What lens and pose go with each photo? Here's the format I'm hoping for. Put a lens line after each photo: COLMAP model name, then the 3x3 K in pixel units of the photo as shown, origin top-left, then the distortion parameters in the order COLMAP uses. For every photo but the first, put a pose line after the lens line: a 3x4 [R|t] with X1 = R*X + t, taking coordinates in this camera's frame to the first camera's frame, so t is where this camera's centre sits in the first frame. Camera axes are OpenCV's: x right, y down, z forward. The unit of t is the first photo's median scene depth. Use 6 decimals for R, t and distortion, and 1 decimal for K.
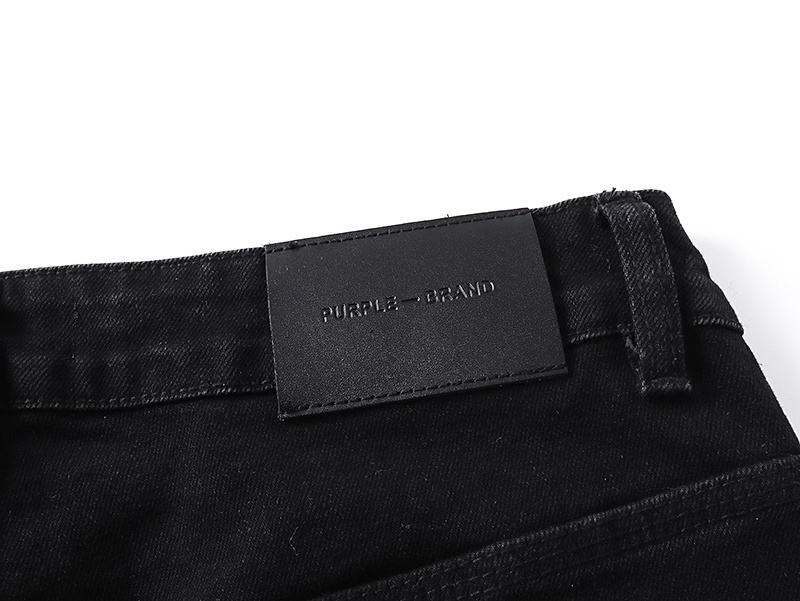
lens RADIAL K [[912.9, 0, 400.0], [0, 912.9, 300.5], [0, 0, 1]] dist [0.015990, 0.011599]
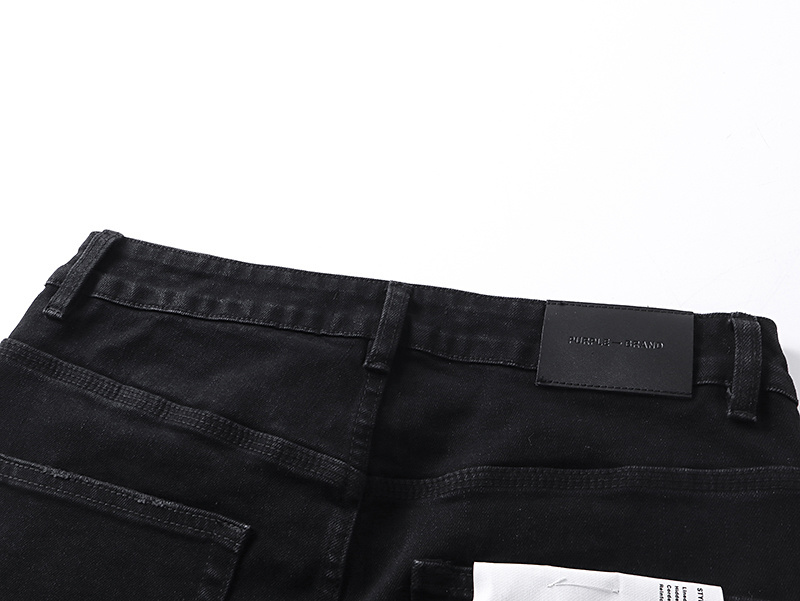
lens RADIAL K [[912.9, 0, 400.0], [0, 912.9, 300.5], [0, 0, 1]] dist [0.015990, 0.011599]
pose [[0.939039, 0.221527, -0.262927, 0.069908], [-0.252793, 0.963203, -0.091304, 0.207336], [0.233026, 0.152204, 0.960486, -0.972685]]
